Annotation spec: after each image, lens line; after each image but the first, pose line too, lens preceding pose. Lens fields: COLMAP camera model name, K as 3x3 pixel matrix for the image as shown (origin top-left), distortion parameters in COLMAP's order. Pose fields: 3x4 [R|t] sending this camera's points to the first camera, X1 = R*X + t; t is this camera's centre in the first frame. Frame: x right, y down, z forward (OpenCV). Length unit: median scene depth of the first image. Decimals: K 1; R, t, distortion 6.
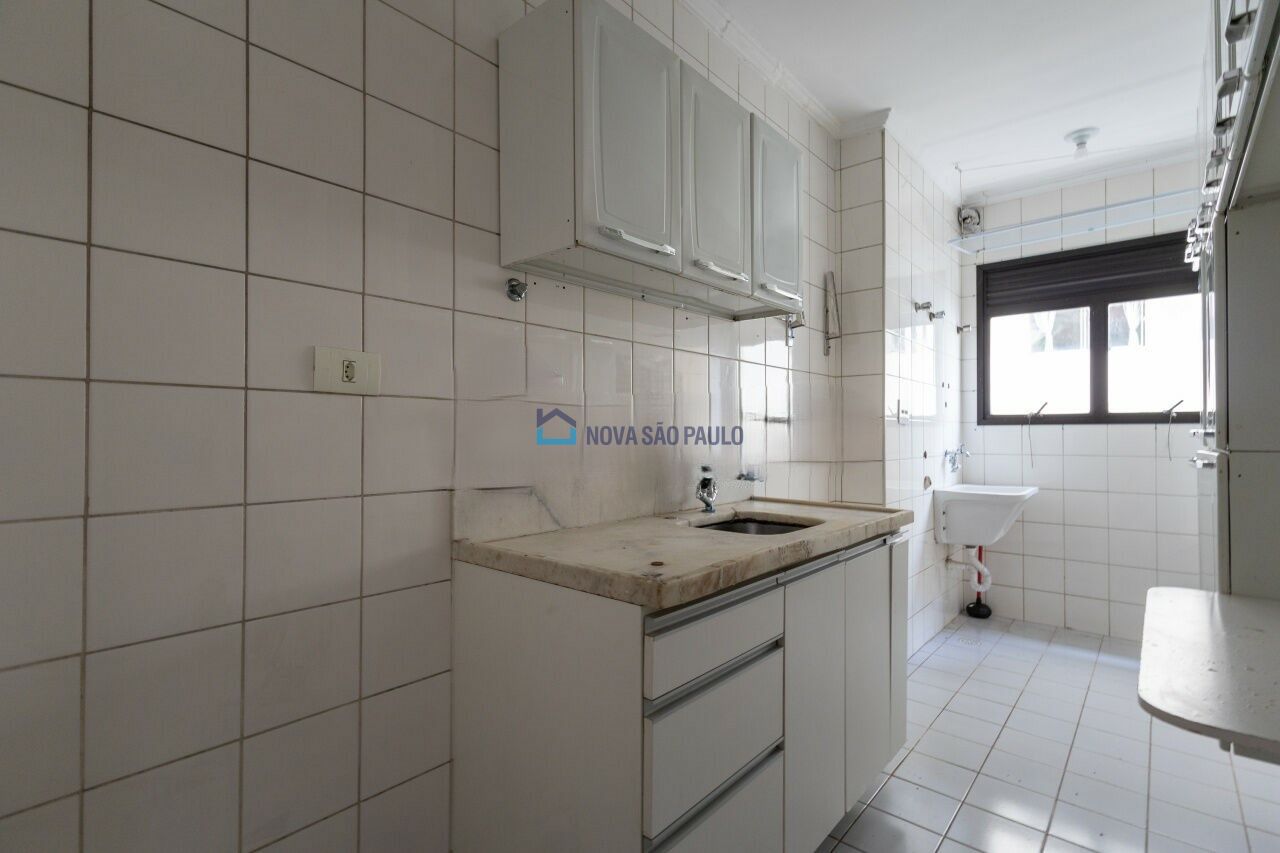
lens RADIAL K [[594.9, 0, 640.0], [0, 594.9, 426.5], [0, 0, 1]] dist [0.000889, 0.000171]
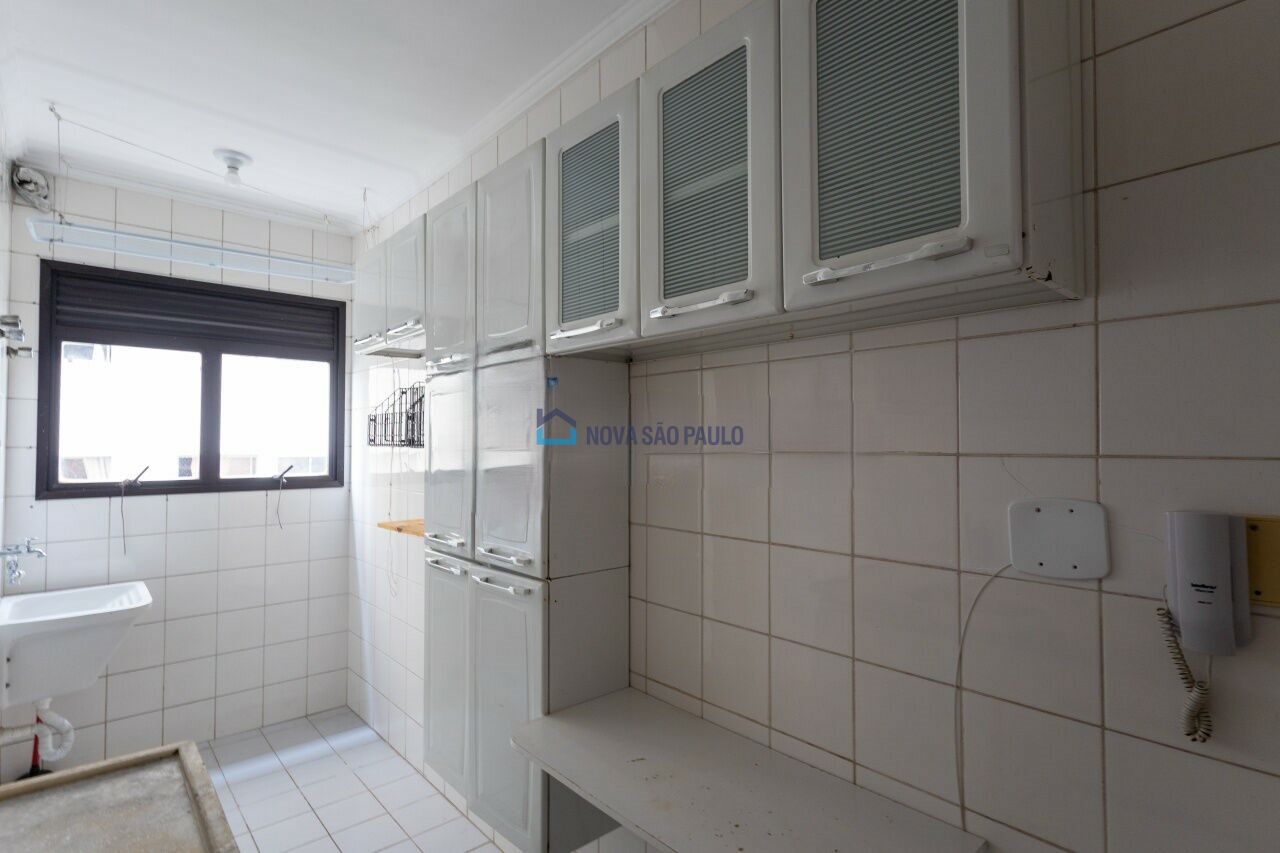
lens RADIAL K [[625.1, 0, 640.0], [0, 625.1, 426.5], [0, 0, 1]] dist [-0.001822, -0.000147]
pose [[0.114445, 0.028472, 0.993021, -0.048536], [-0.012681, 0.999550, -0.027198, -0.077836], [-0.993349, -0.009480, 0.114755, 0.271412]]
